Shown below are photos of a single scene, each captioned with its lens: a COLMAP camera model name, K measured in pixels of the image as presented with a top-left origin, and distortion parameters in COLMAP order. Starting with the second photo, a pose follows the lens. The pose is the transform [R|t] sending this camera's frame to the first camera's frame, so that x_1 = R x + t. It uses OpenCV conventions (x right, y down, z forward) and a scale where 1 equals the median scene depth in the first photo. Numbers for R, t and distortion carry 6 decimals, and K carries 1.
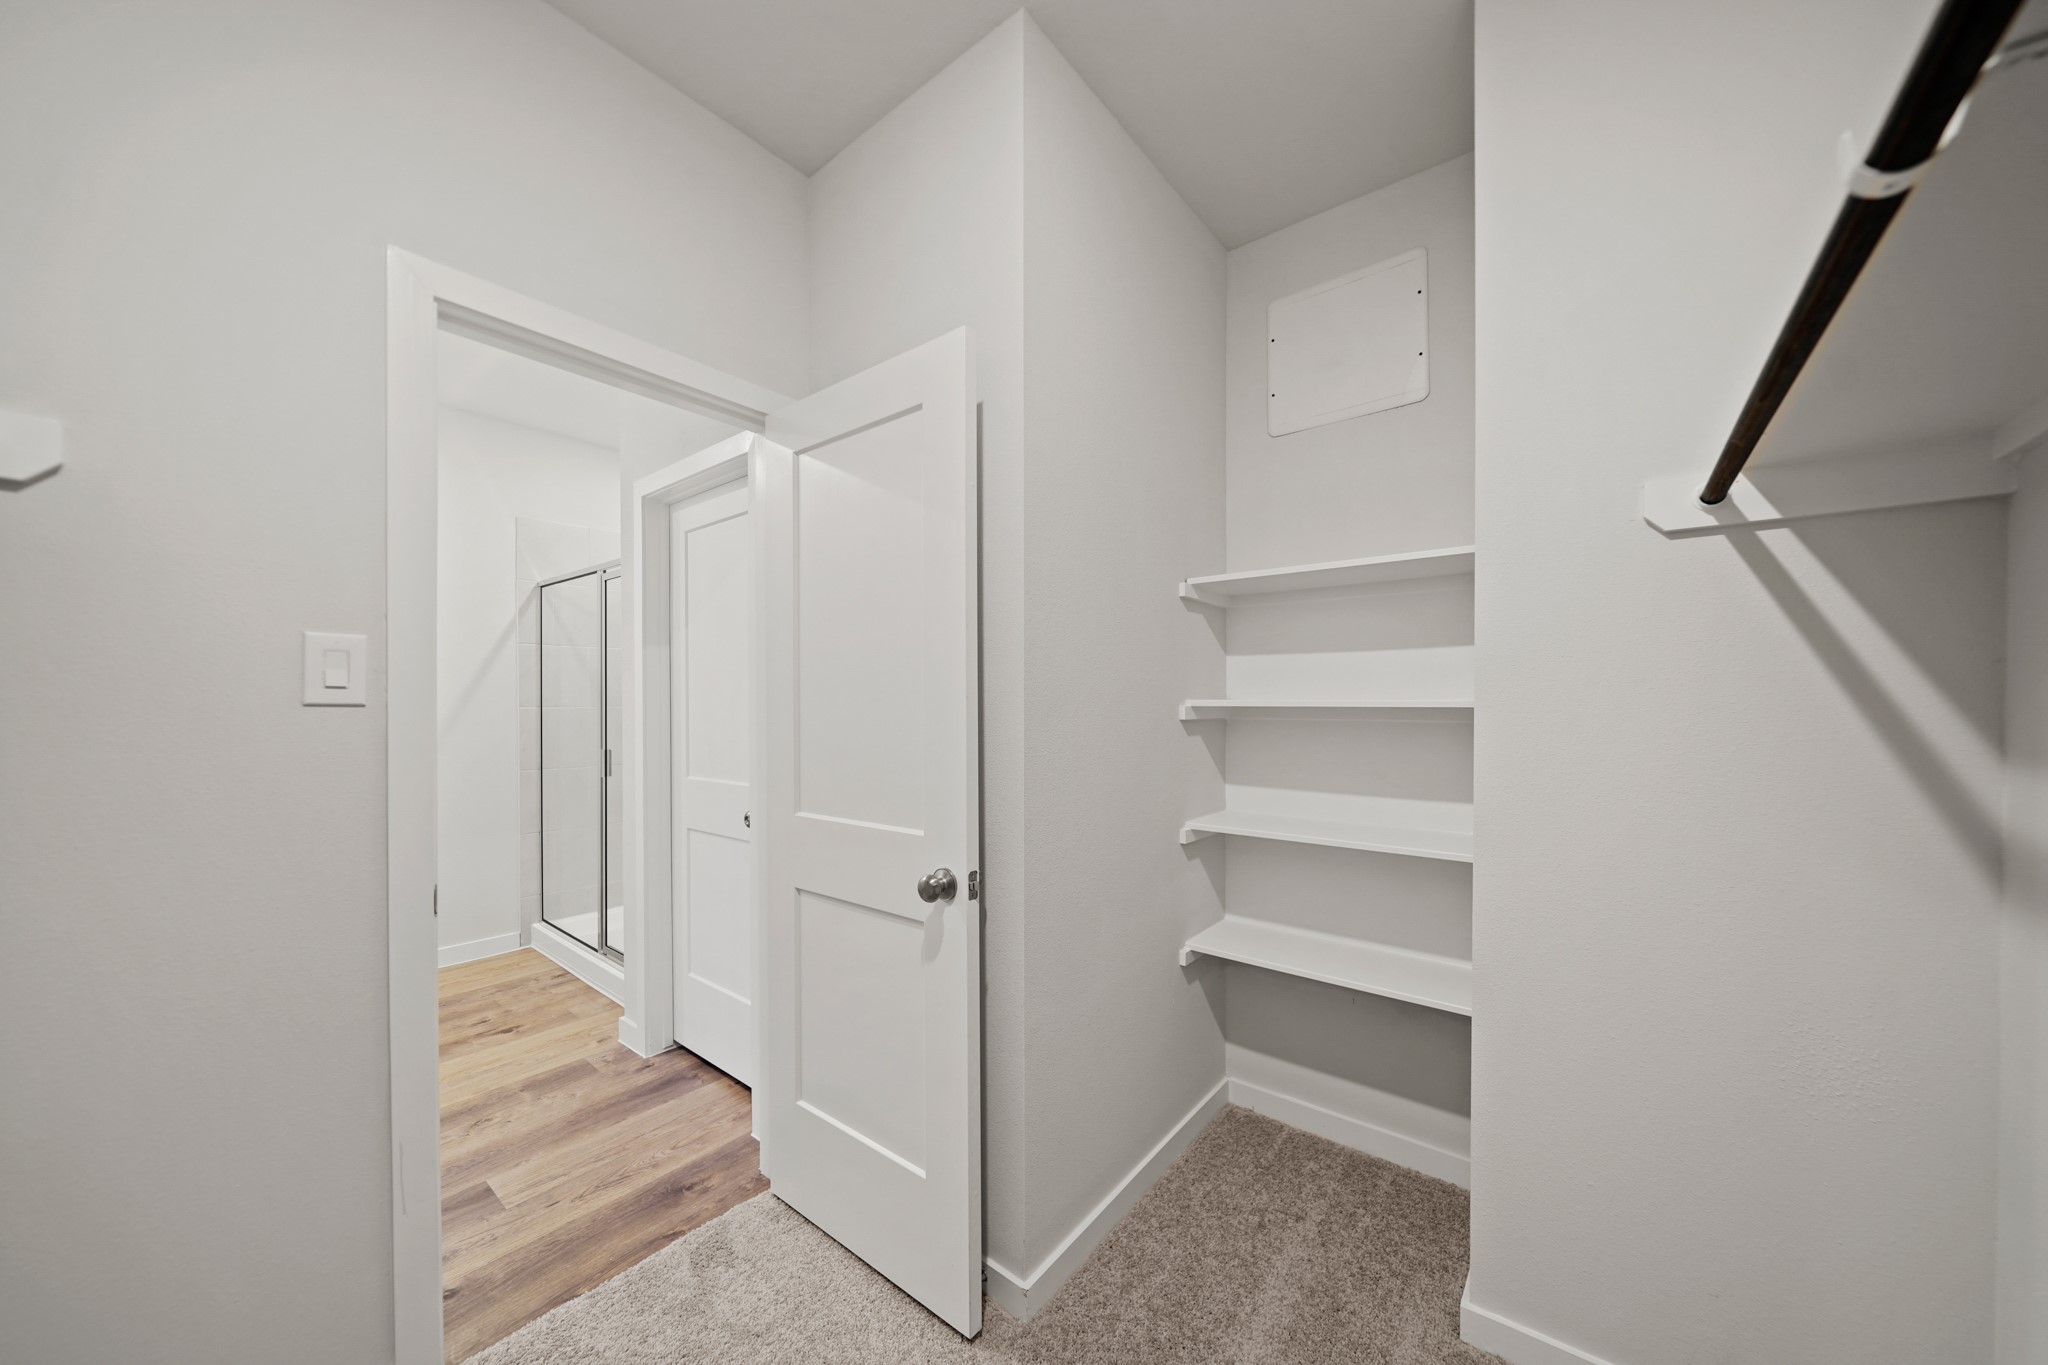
lens RADIAL K [[714.3, 0, 1023.8], [0, 714.3, 701.6], [0, 0, 1]] dist [-0.002745, -0.000716]
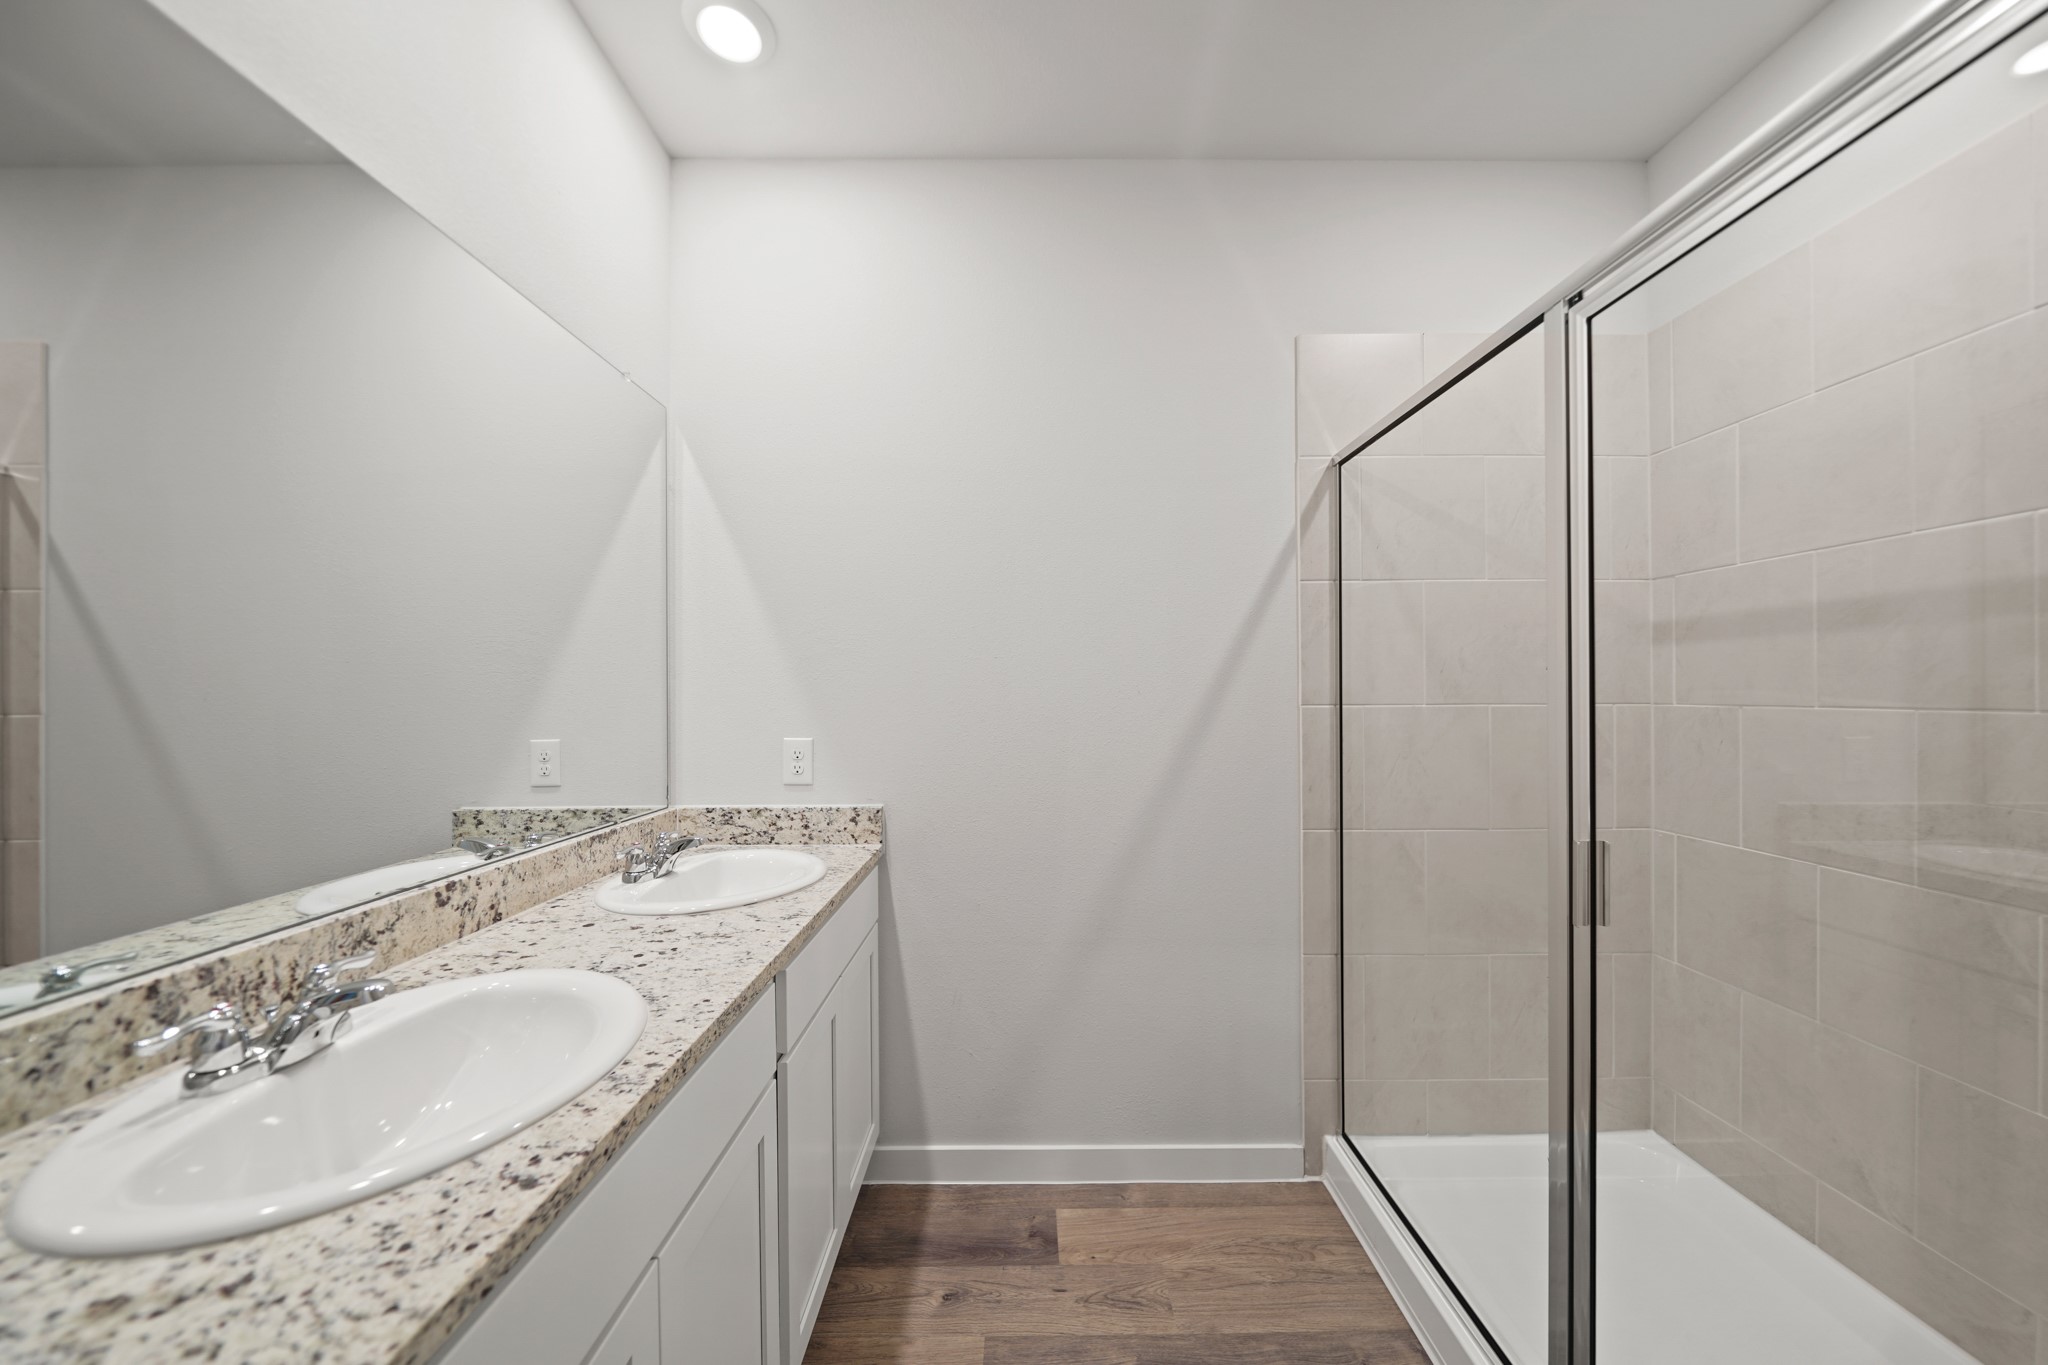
lens RADIAL K [[714.3, 0, 1026.0], [0, 714.3, 692.4], [0, 0, 1]] dist [-0.002745, -0.000716]
pose [[0.628726, -0.004016, -0.777616, -0.488492], [0.001326, 0.999991, -0.004093, 0.000545], [0.777626, 0.001542, 0.628726, 0.589743]]
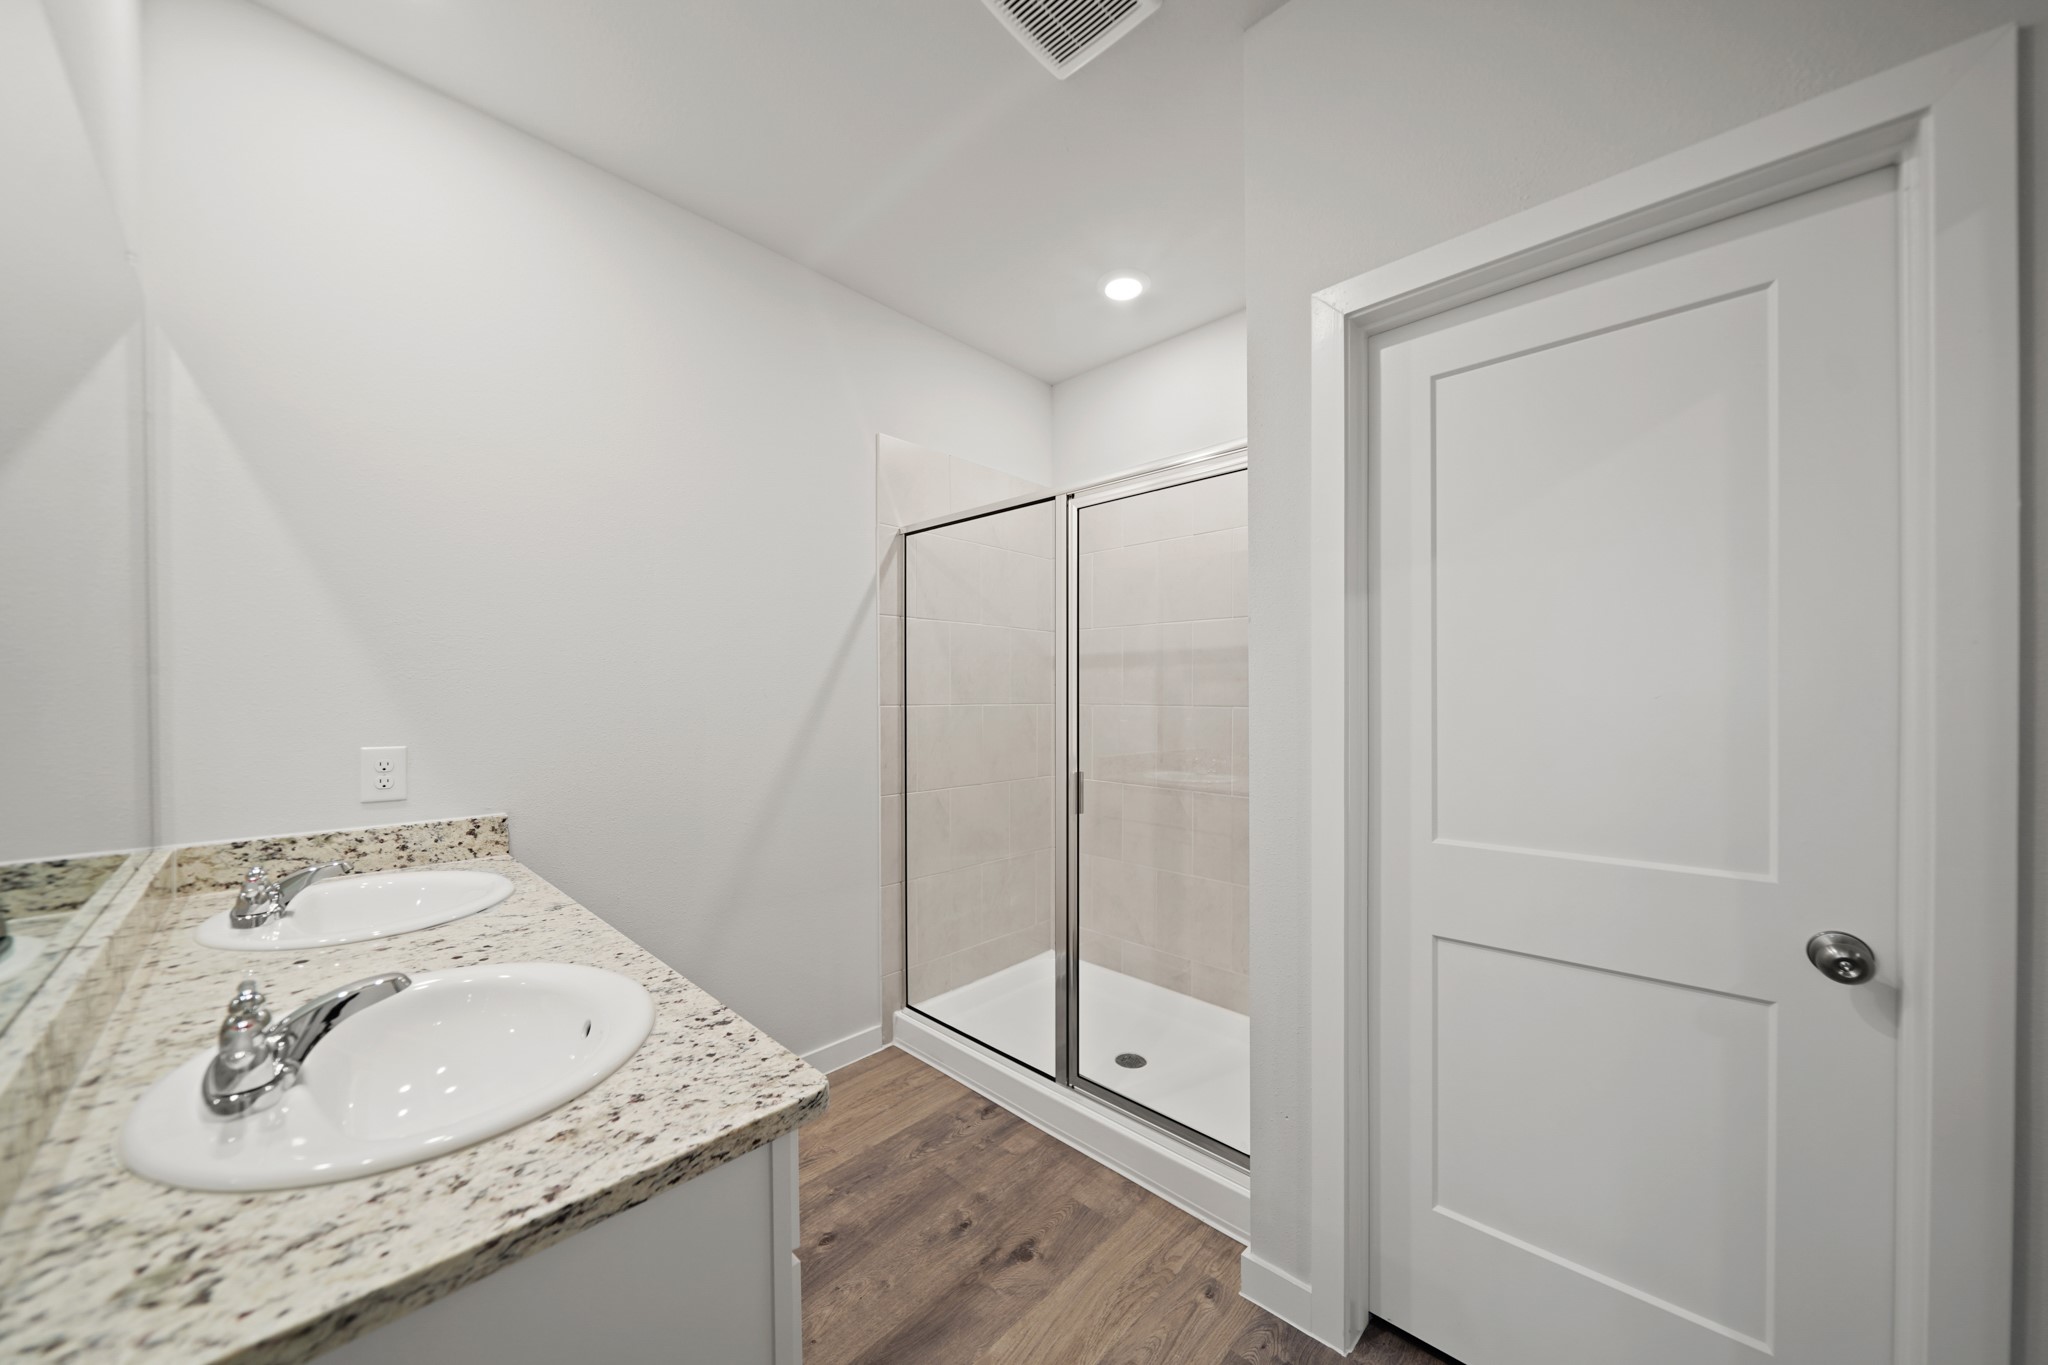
lens RADIAL K [[714.3, 0, 1031.0], [0, 714.3, 700.1], [0, 0, 1]] dist [-0.002745, -0.000716]
pose [[0.997101, 0.001628, -0.076067, -0.570274], [-0.001443, 0.999996, 0.002493, 0.000667], [0.076071, -0.002376, 0.997100, 0.348036]]
